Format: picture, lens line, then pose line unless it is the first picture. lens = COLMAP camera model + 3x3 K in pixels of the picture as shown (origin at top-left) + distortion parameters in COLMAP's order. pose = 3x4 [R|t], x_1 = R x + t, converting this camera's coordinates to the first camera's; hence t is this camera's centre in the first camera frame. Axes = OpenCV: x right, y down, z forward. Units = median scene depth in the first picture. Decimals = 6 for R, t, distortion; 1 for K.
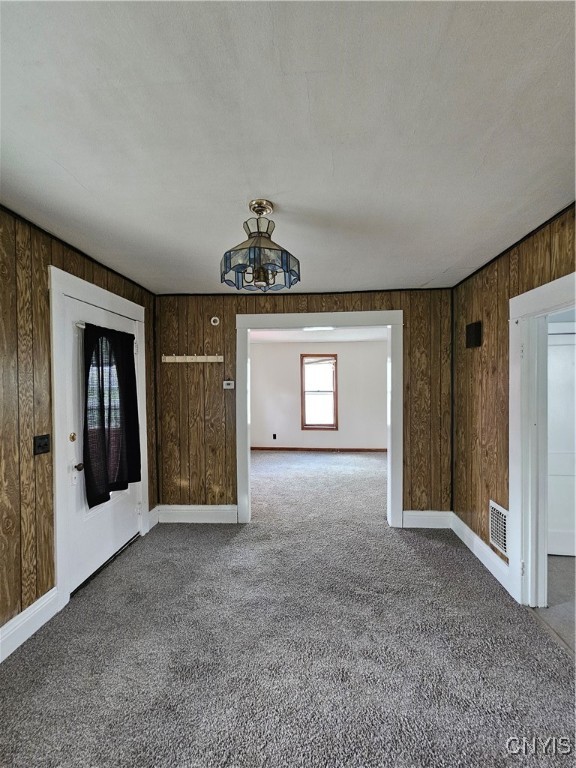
lens RADIAL K [[321.9, 0, 287.3], [0, 321.9, 380.7], [0, 0, 1]] dist [0.001228, 0.000309]
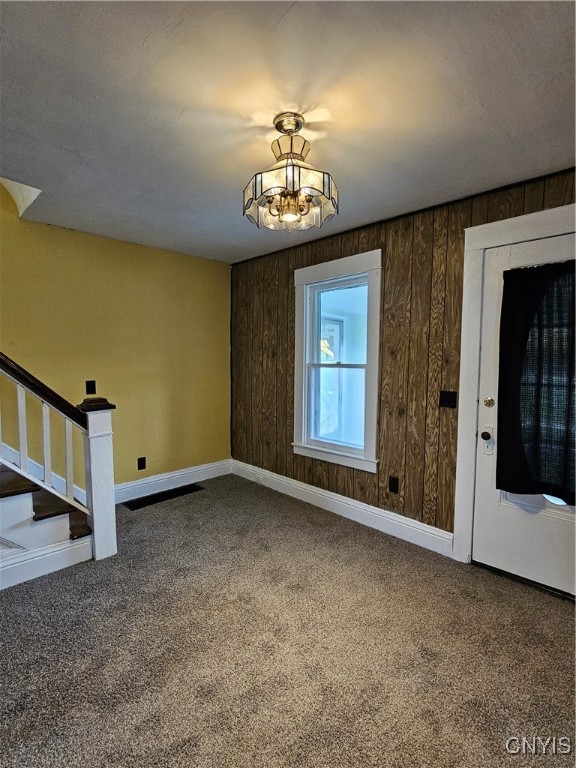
lens RADIAL K [[363.1, 0, 288.0], [0, 363.1, 384.0], [0, 0, 1]] dist [-0.001047, -0.000188]
pose [[-0.648443, 0.043725, -0.760007, 0.542032], [-0.005343, 0.998063, 0.061979, 0.068446], [0.761244, 0.044250, -0.646953, 1.357915]]
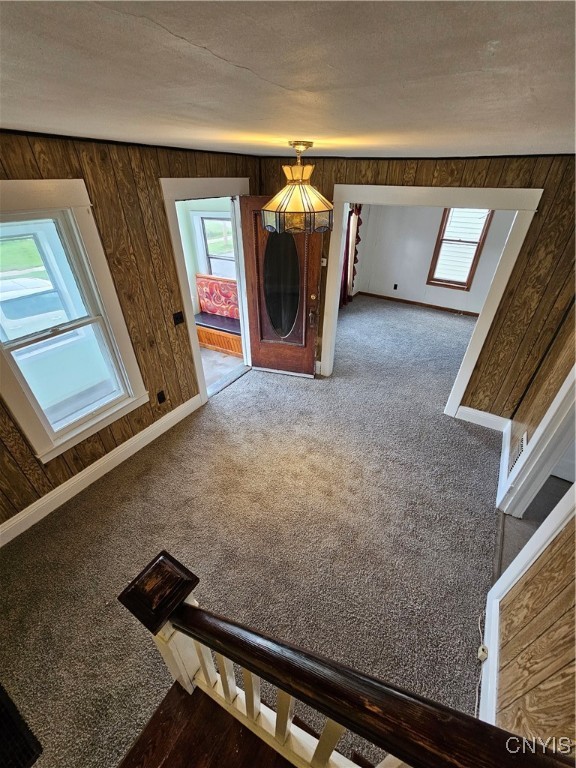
lens RADIAL K [[323.5, 0, 282.0], [0, 323.5, 384.2], [0, 0, 1]] dist [-0.000295, -0.000083]
pose [[0.884820, 0.262733, -0.384792, 0.354458], [-0.004716, 0.830861, 0.556460, -0.397455], [0.465909, -0.490553, 0.736402, -0.069996]]
